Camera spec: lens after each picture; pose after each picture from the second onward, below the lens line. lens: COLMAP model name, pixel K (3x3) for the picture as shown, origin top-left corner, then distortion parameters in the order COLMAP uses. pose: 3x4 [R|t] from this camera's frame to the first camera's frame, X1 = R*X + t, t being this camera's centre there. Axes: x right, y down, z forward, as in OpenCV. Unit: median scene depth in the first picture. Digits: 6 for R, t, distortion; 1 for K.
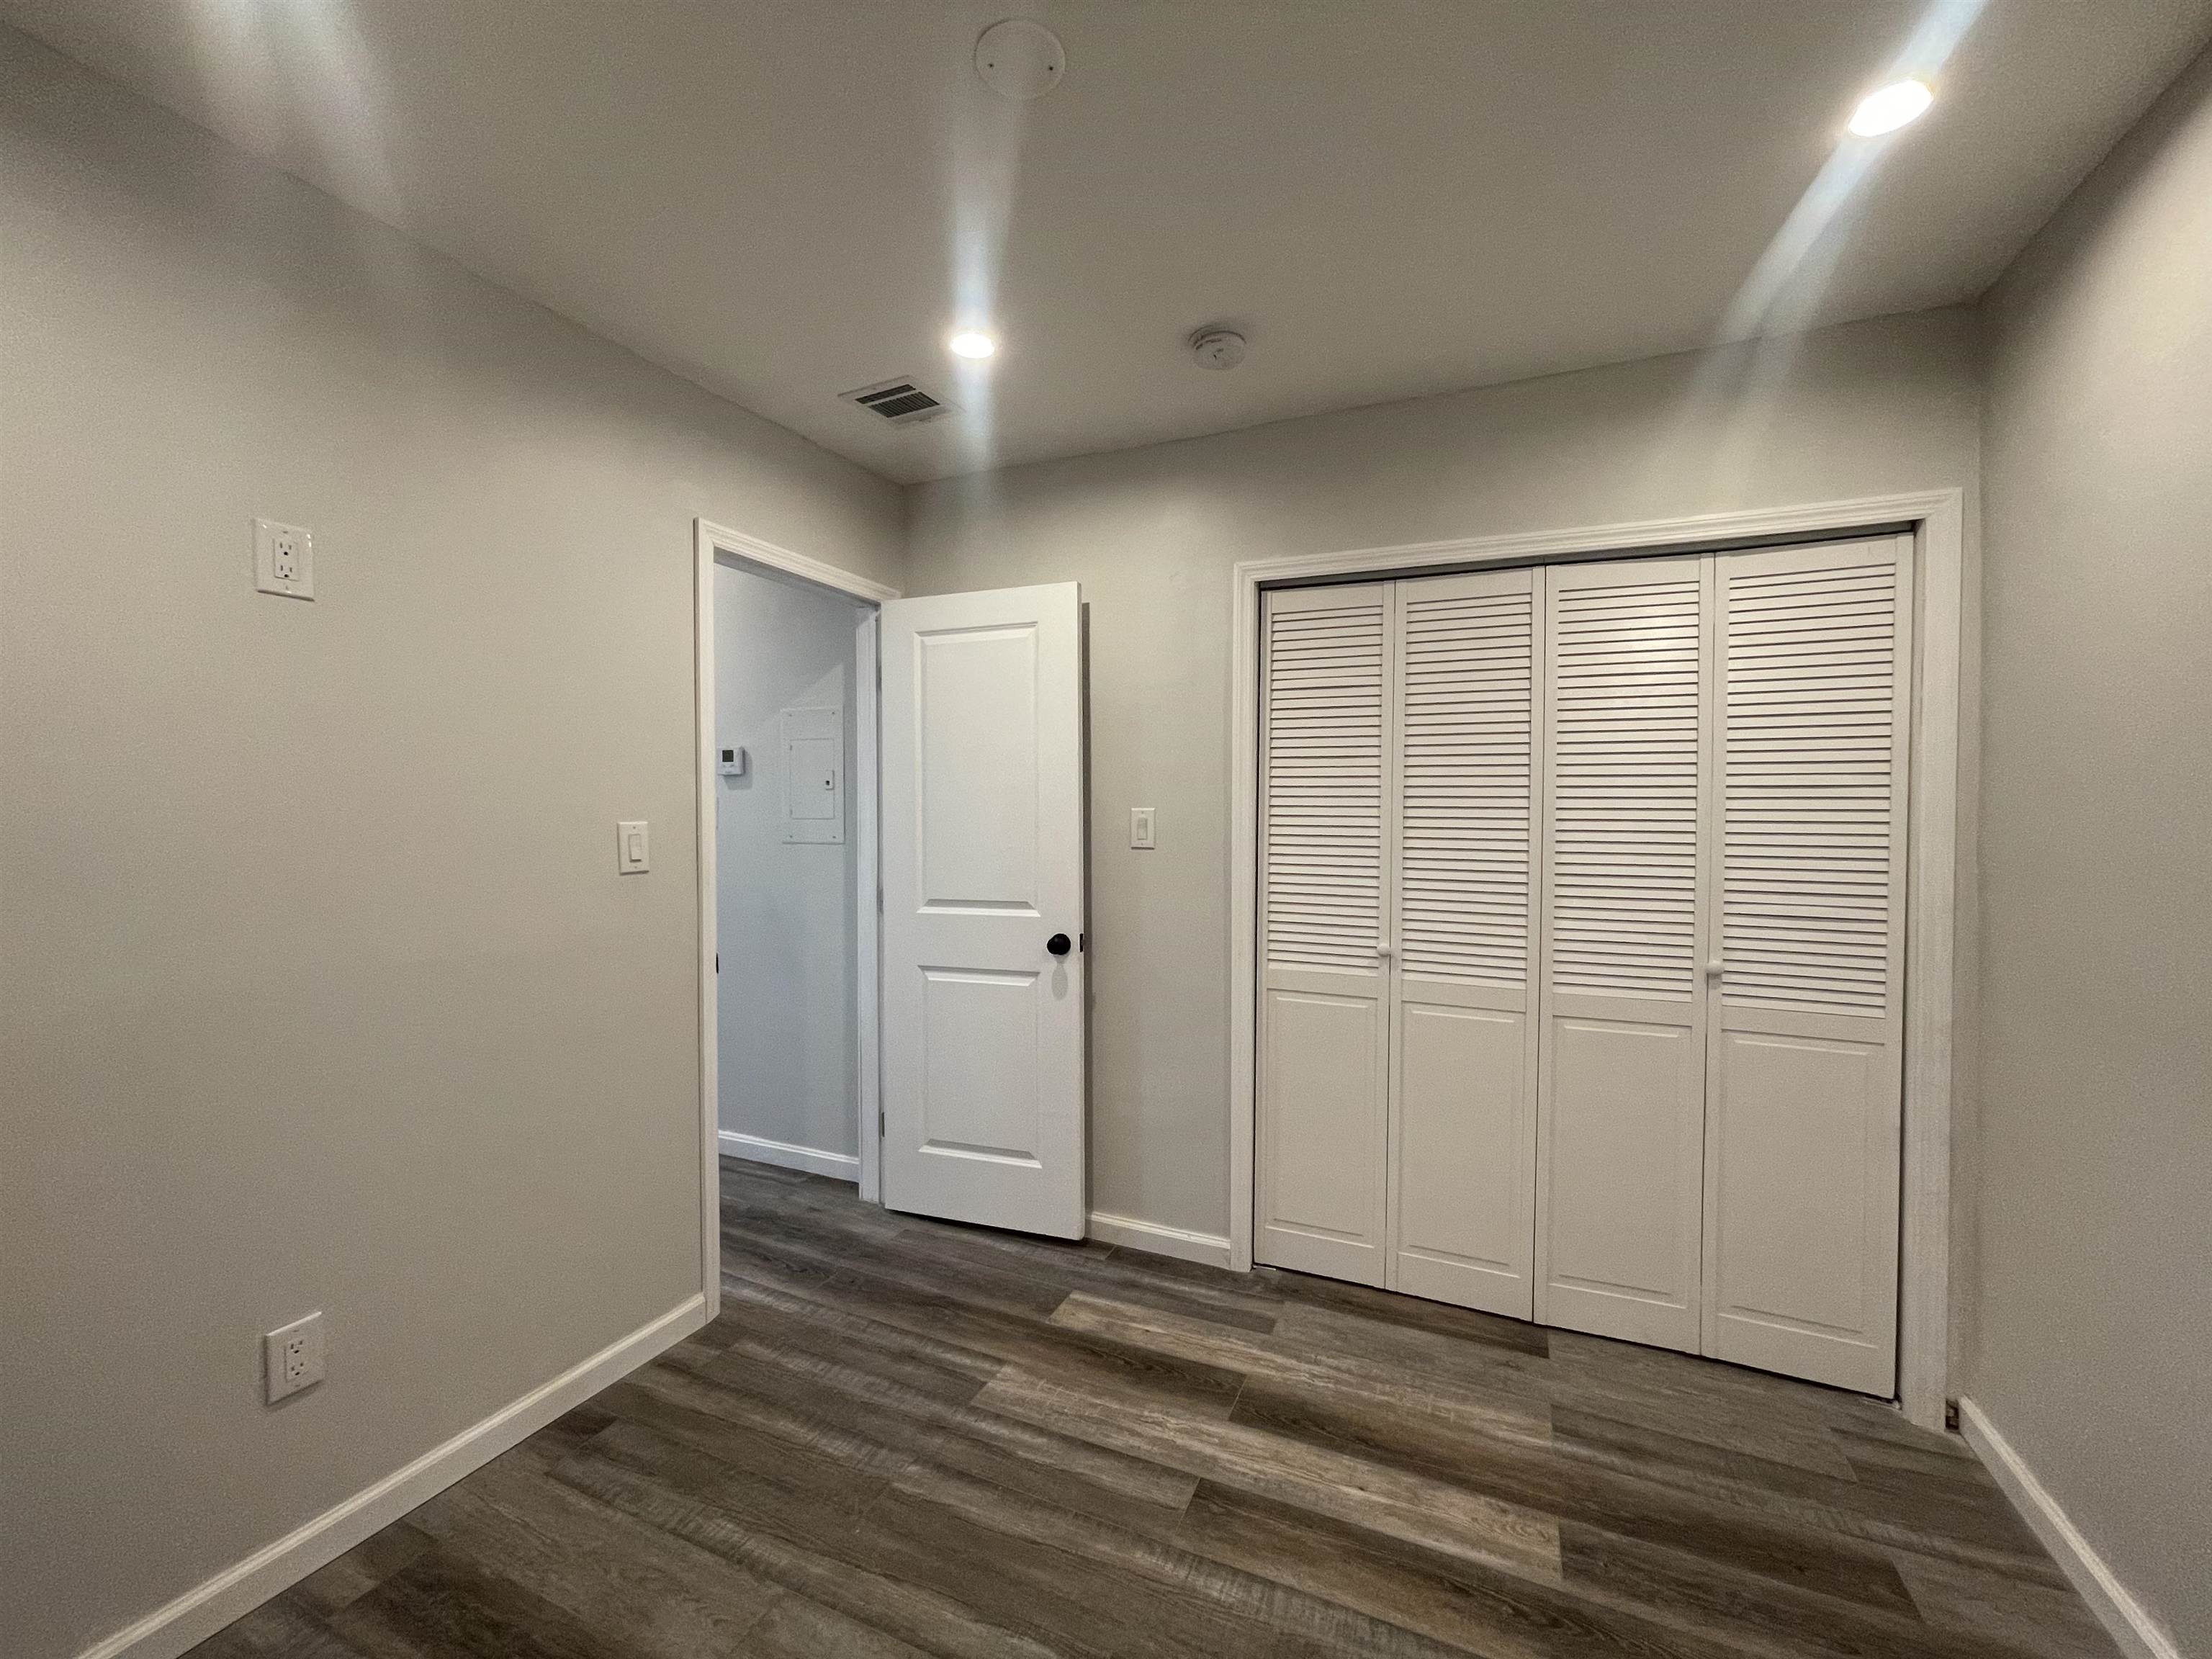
lens RADIAL K [[891.5, 0, 1106.0], [0, 891.5, 829.5], [0, 0, 1]] dist [-0.019527, 0.005972]
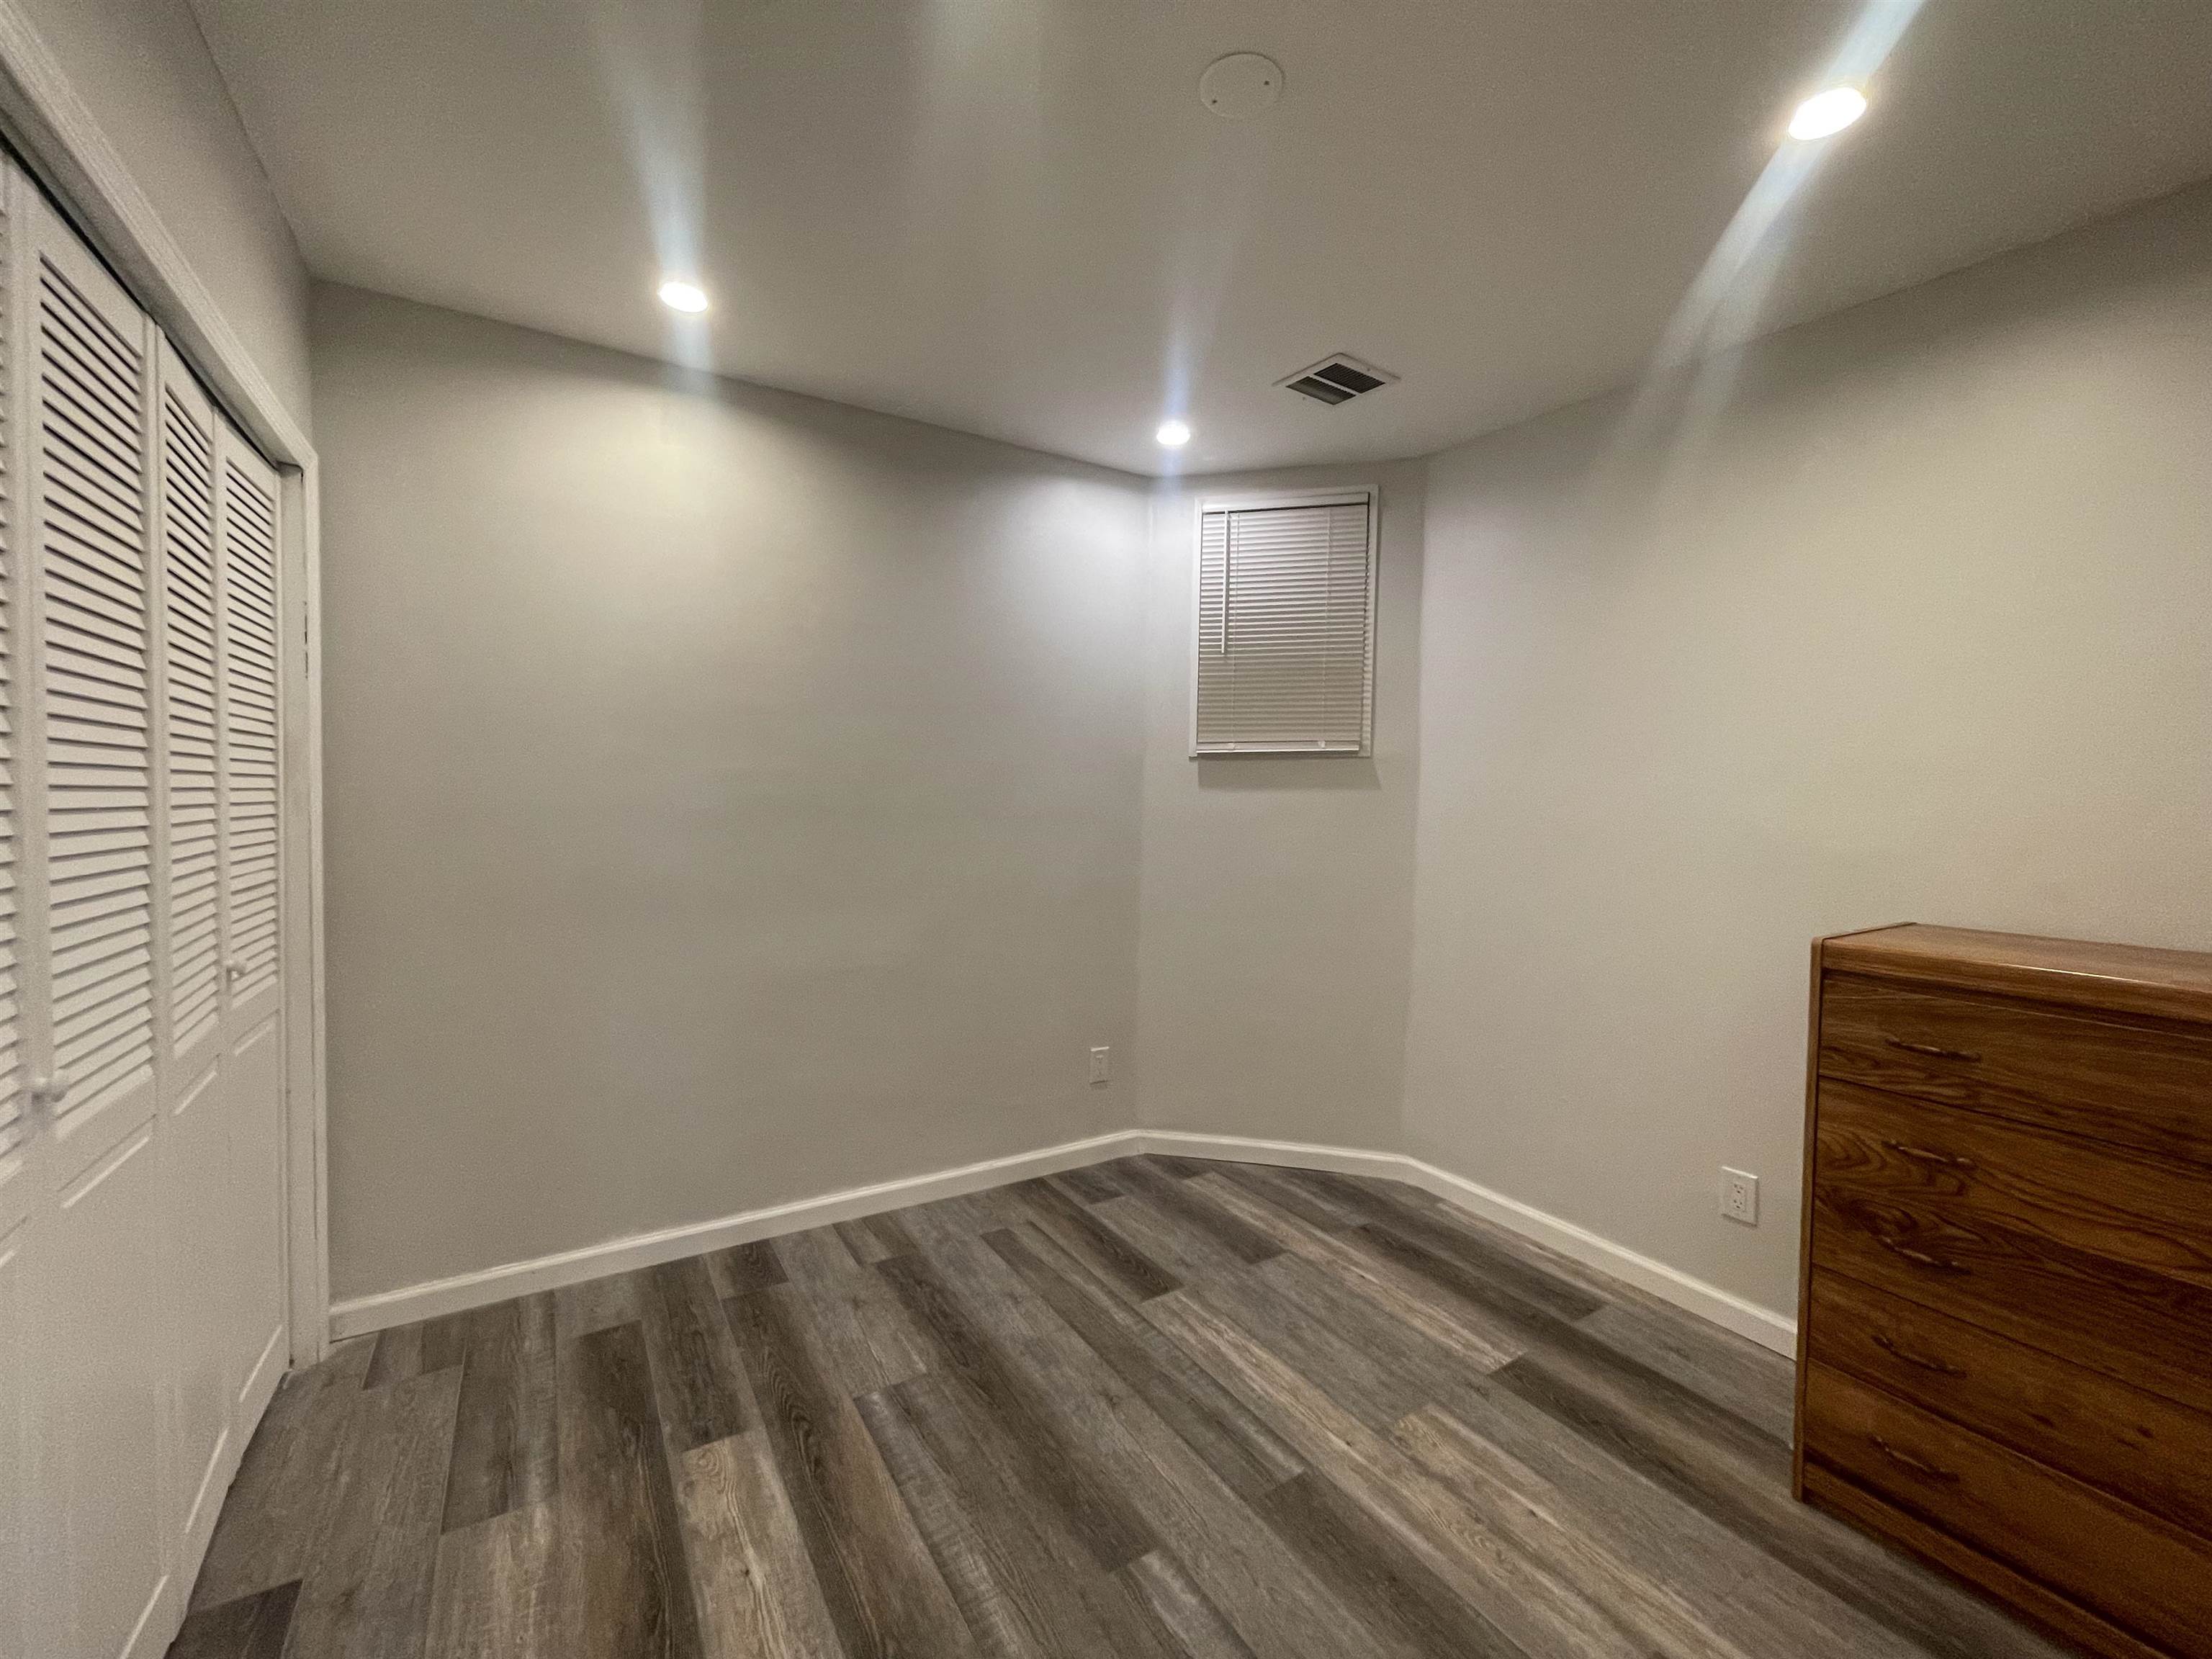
lens RADIAL K [[891.5, 0, 1106.0], [0, 891.5, 829.5], [0, 0, 1]] dist [-0.019527, 0.005972]
pose [[-0.833910, -0.039486, 0.550486, -0.474706], [-0.013780, 0.998616, 0.050755, -0.013958], [-0.551728, 0.034740, -0.833300, 1.624915]]
